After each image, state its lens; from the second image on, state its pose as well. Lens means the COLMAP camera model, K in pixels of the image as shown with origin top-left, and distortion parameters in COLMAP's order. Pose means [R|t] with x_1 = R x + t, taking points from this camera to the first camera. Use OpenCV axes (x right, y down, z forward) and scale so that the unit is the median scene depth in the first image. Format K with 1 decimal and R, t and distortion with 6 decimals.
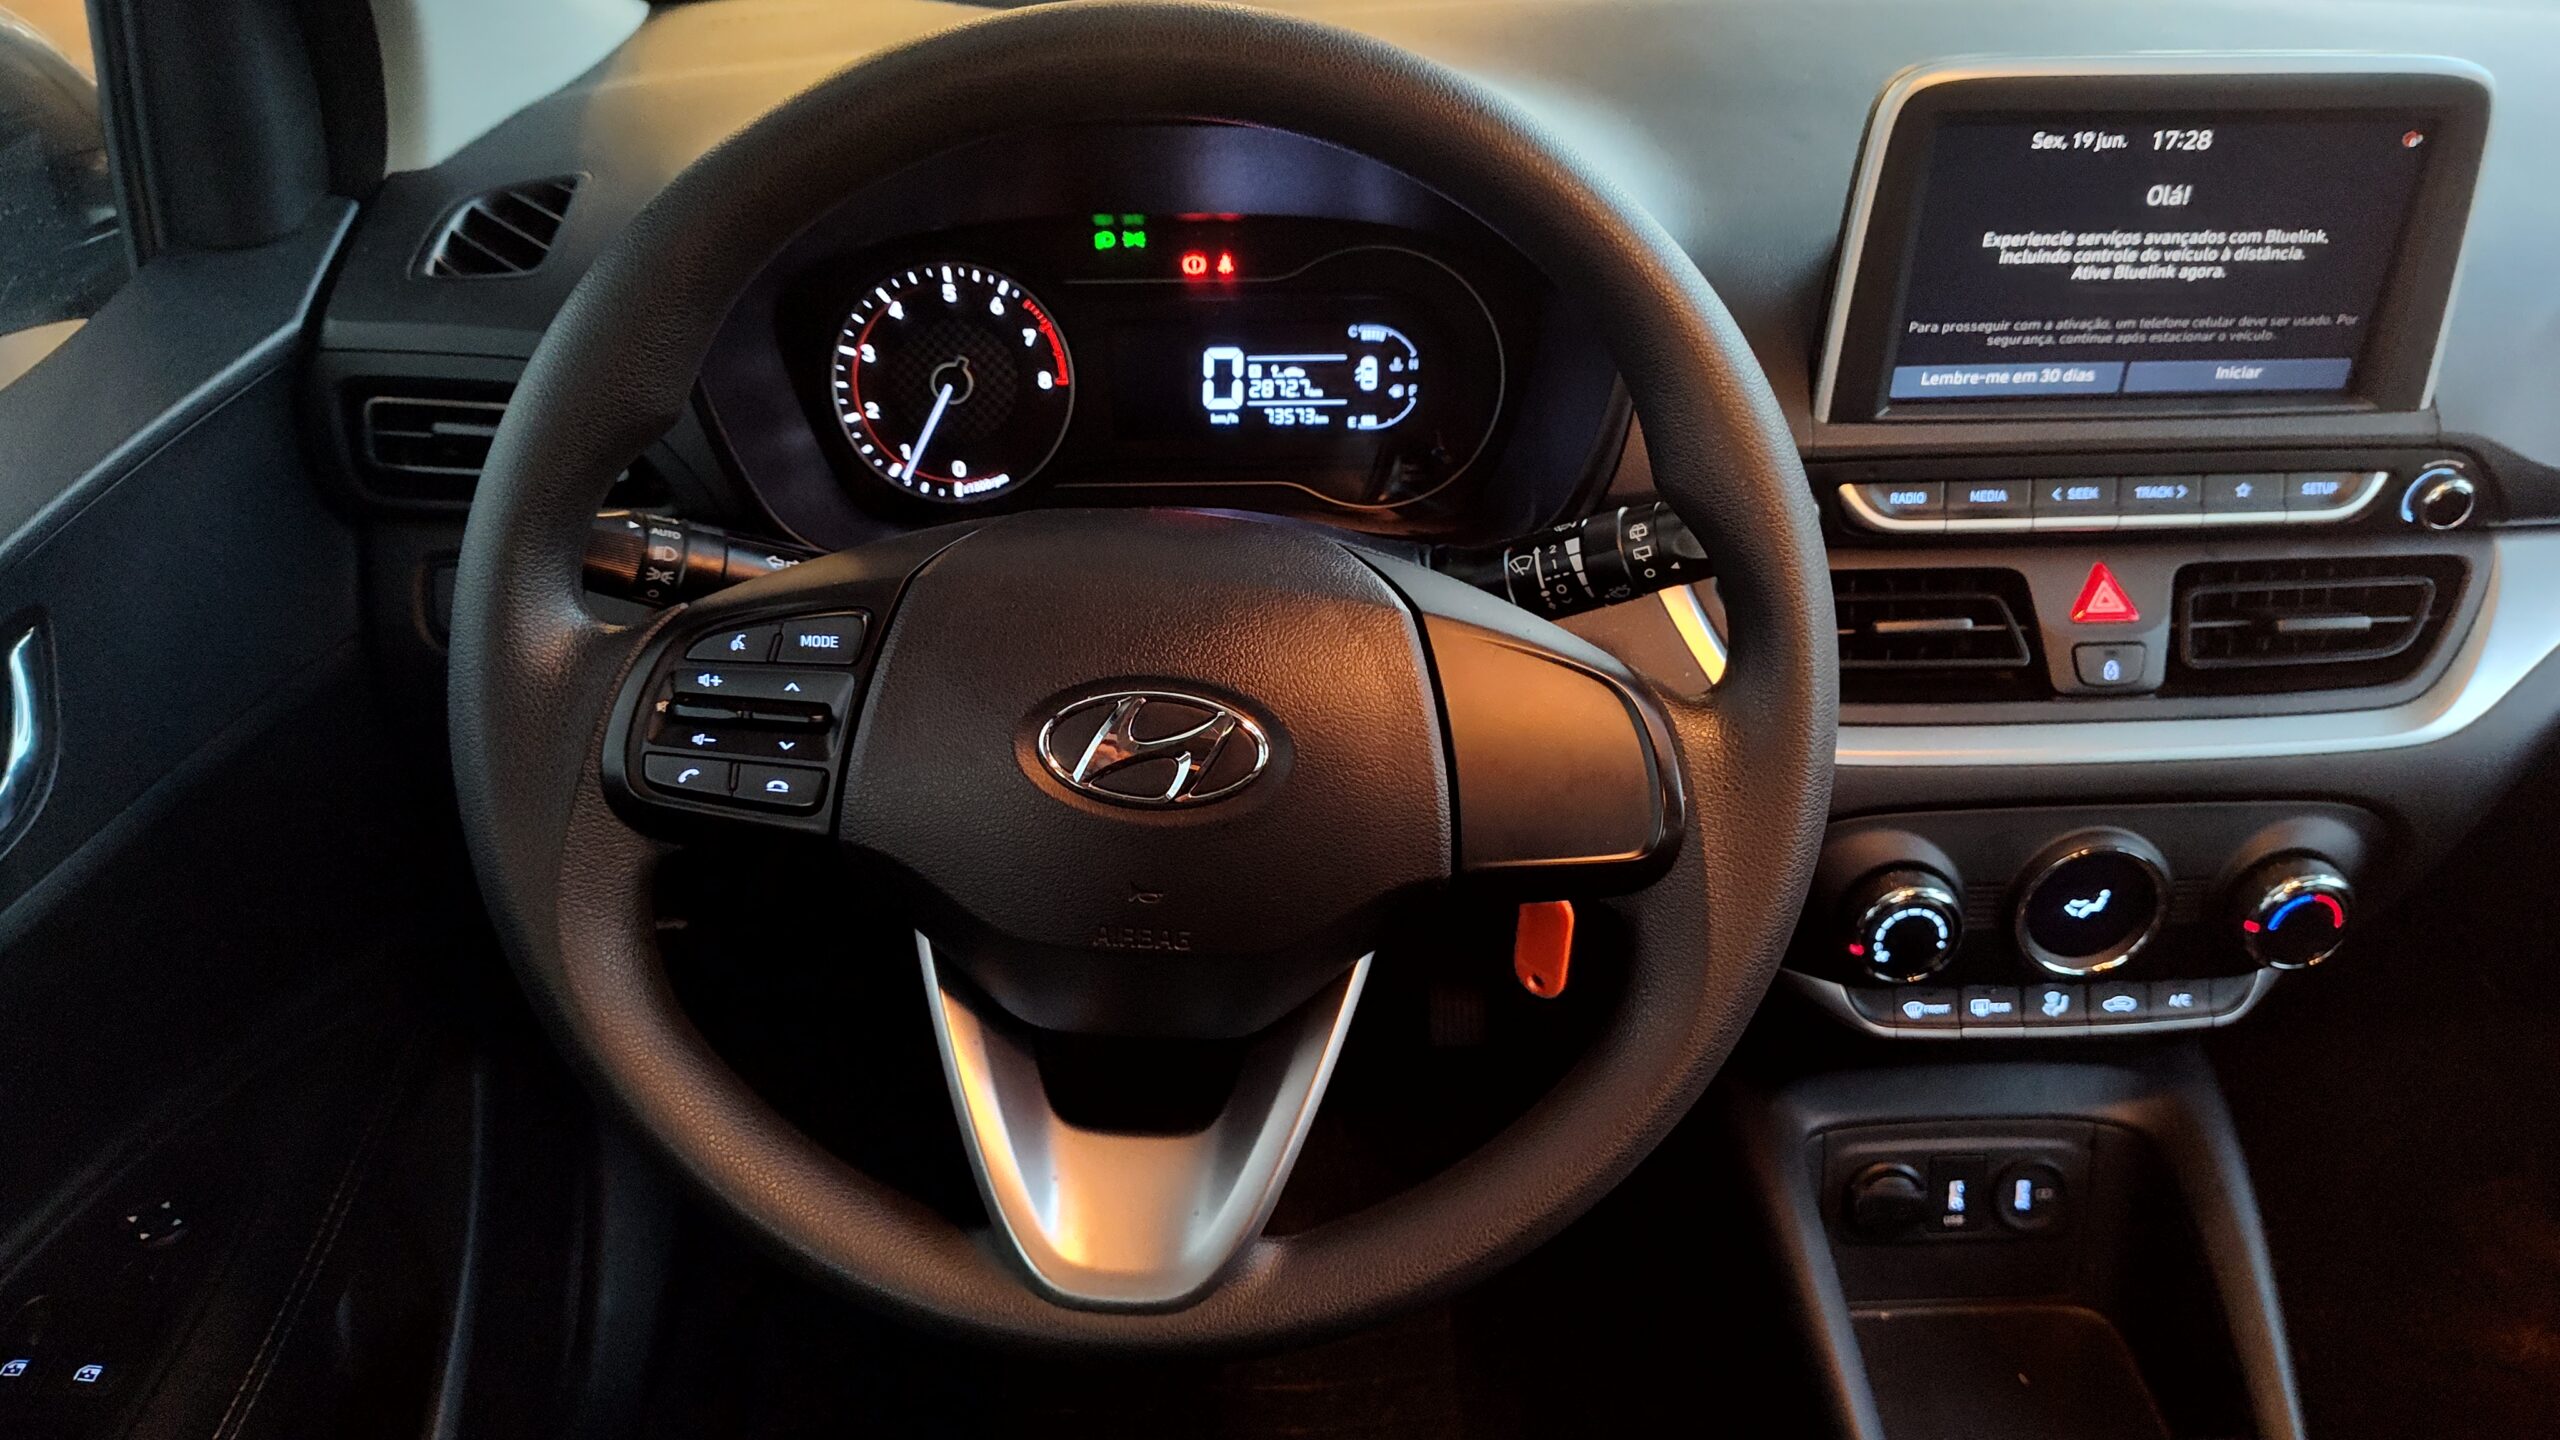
lens RADIAL K [[1793.3, 0, 1291.7], [0, 1793.3, 706.3], [0, 0, 1]] dist [0.022584, -0.036433]
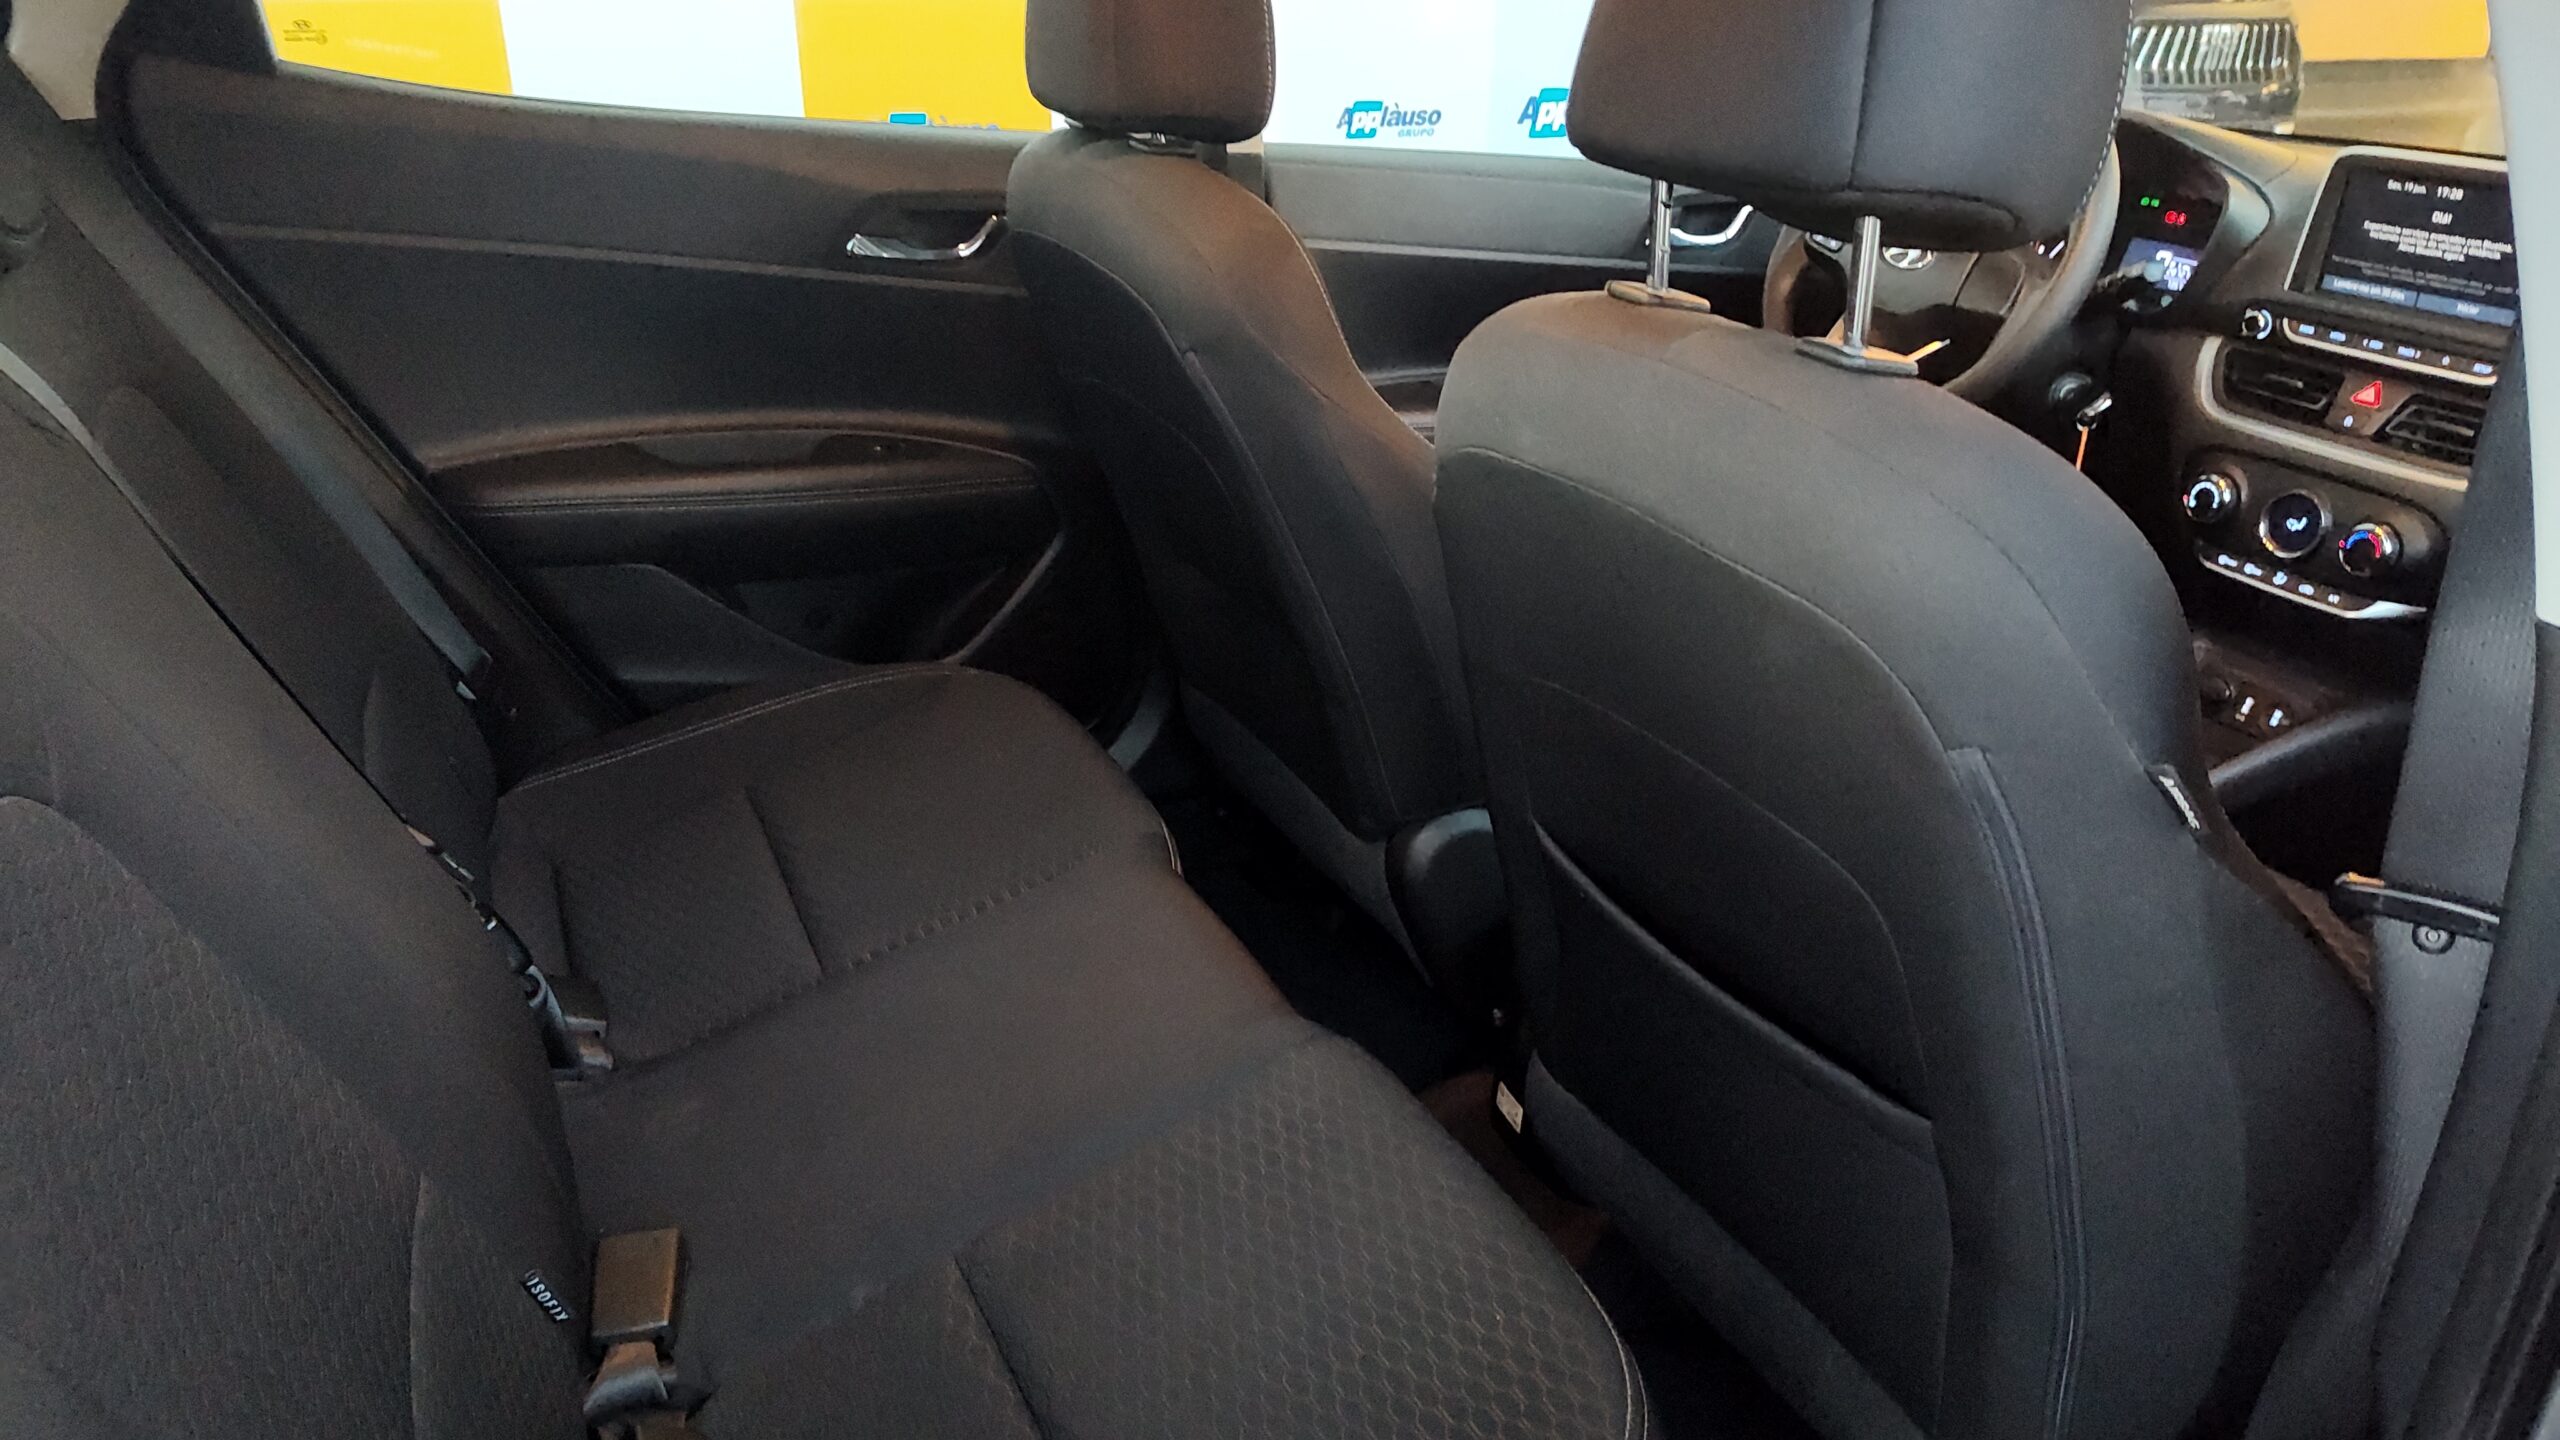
lens RADIAL K [[1768.1, 0, 1328.7], [0, 1768.1, 686.0], [0, 0, 1]] dist [0.022117, -0.003066]
pose [[0.394603, 0.377264, -0.837831, 1.957137], [-0.518007, 0.844451, 0.136274, 0.620676], [0.758919, 0.380228, 0.528648, -1.021540]]
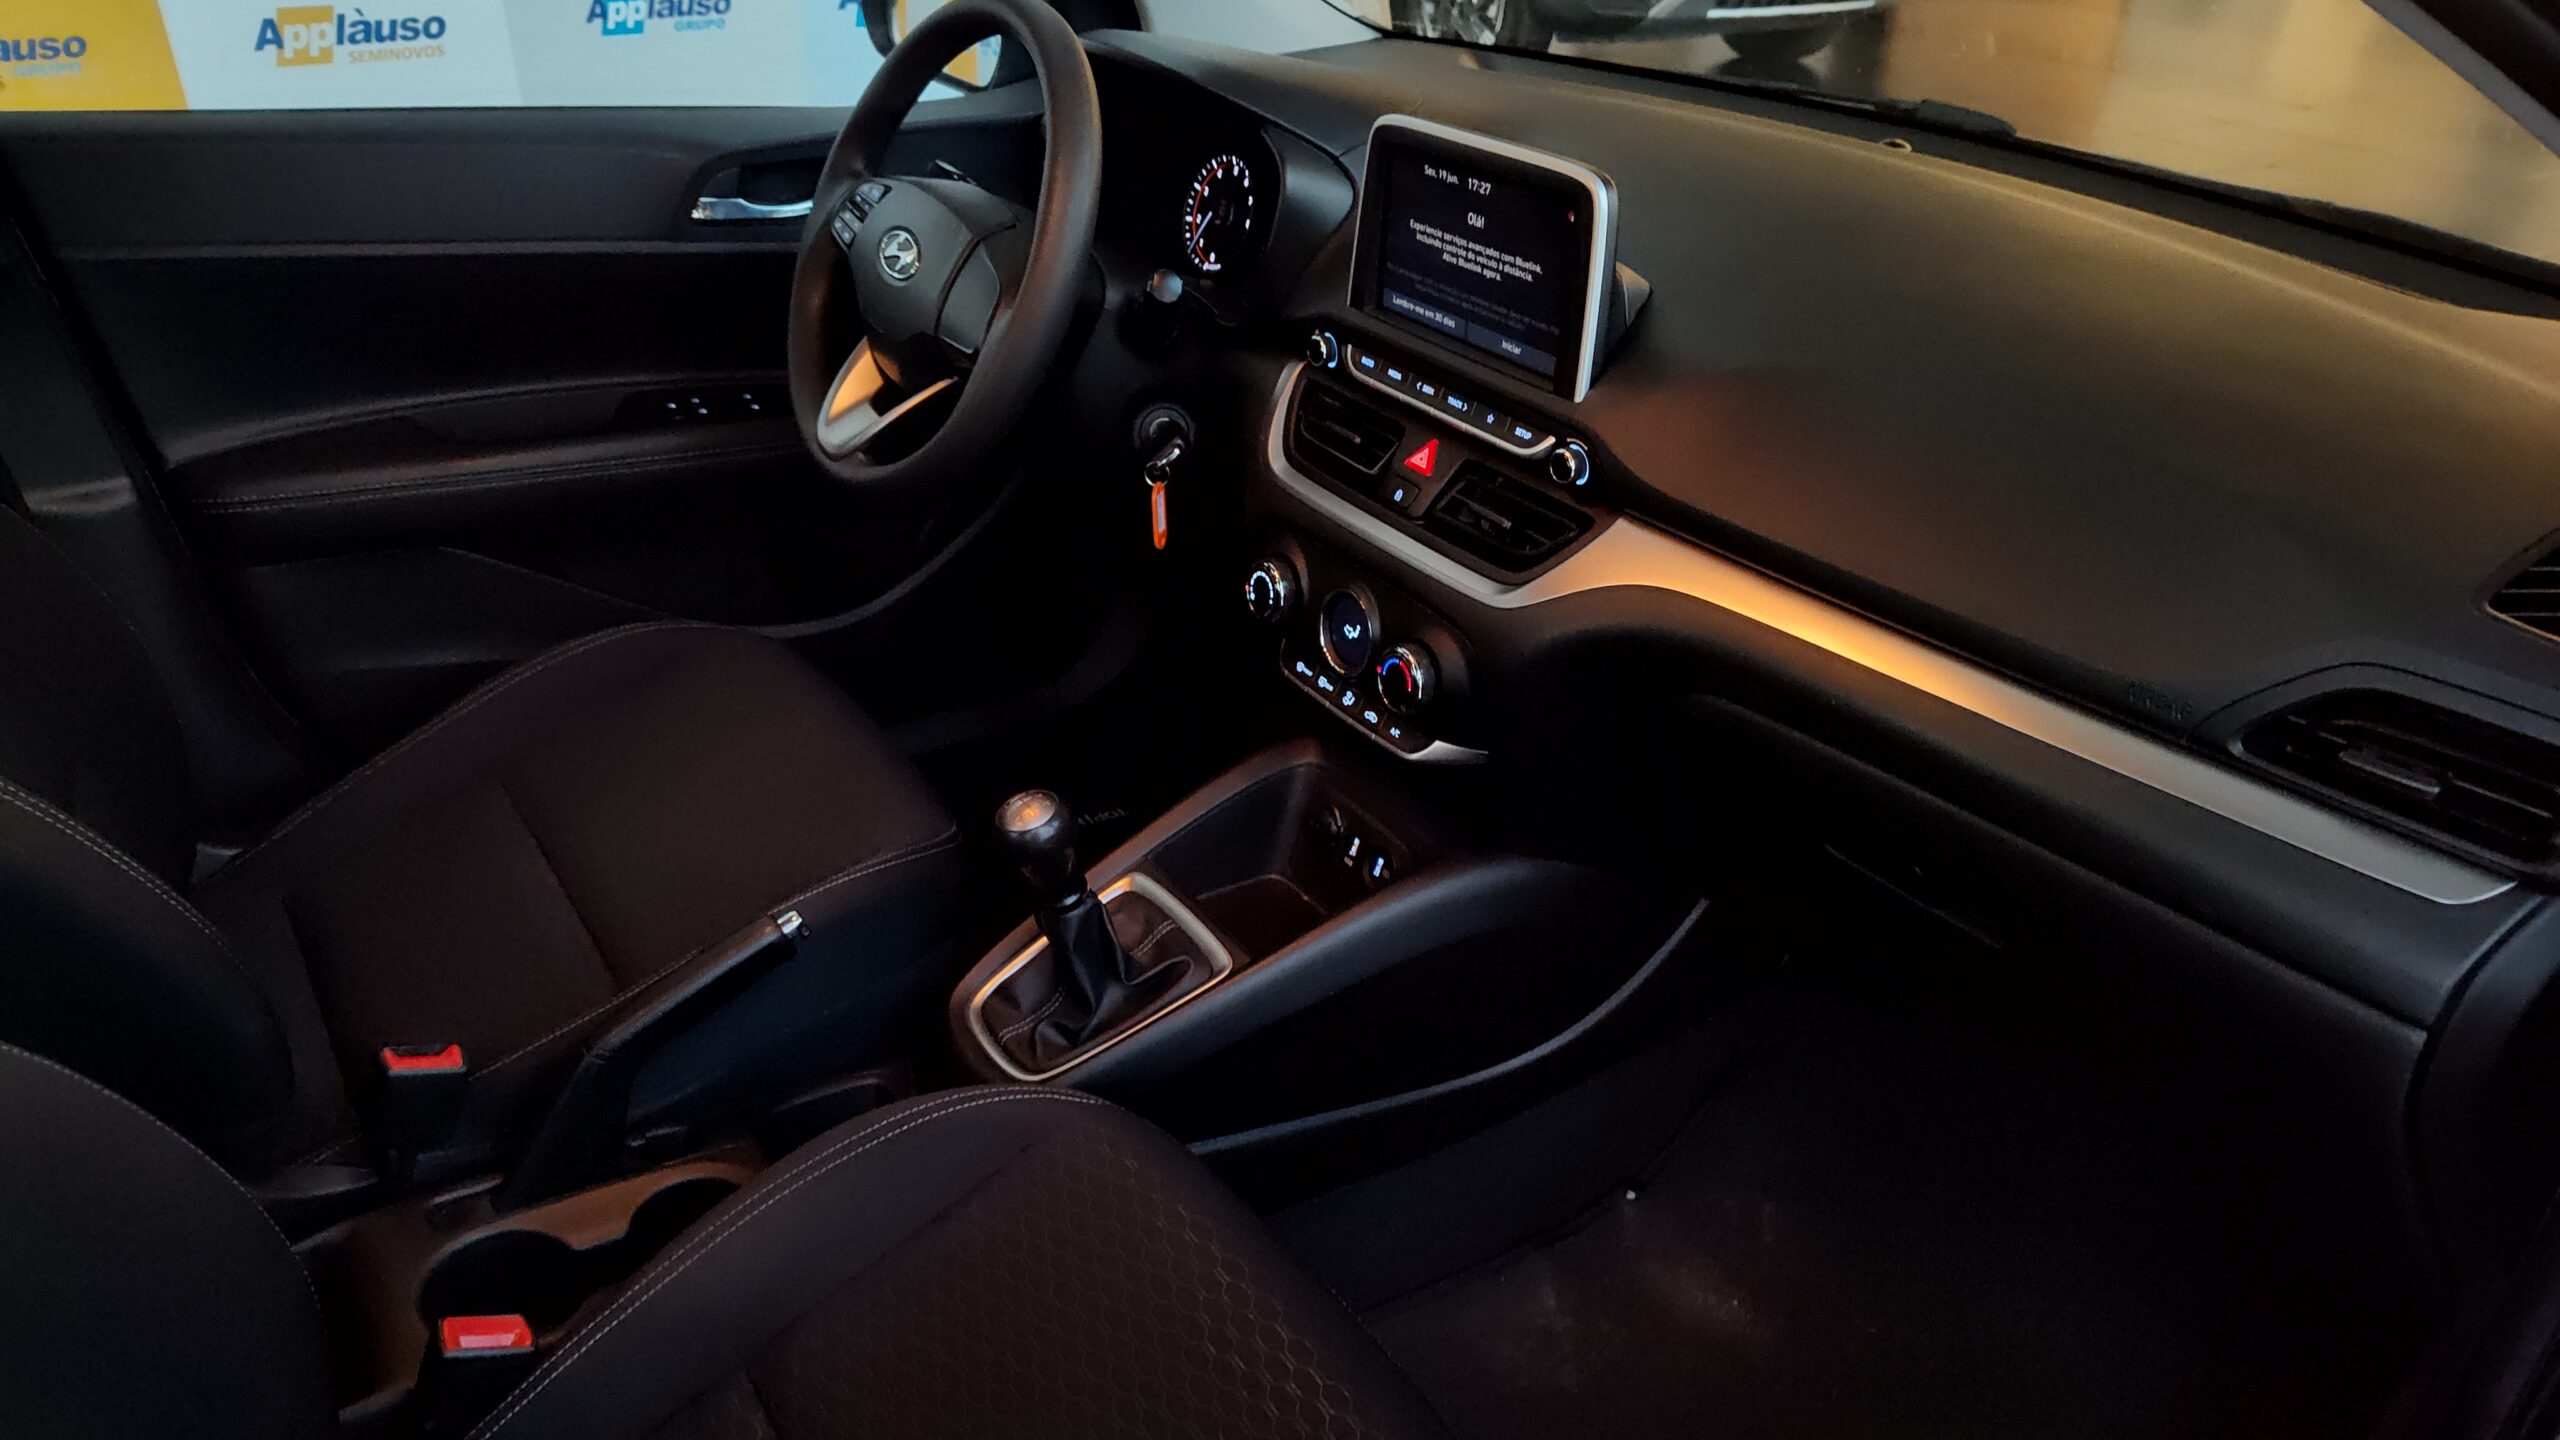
lens RADIAL K [[1793.3, 0, 1291.7], [0, 1793.3, 706.3], [0, 0, 1]] dist [0.022584, -0.036433]
pose [[0.514036, 0.420205, -0.747793, 1.747179], [-0.476110, 0.864938, 0.158752, -0.068064], [0.713503, 0.274427, 0.644673, -0.089032]]
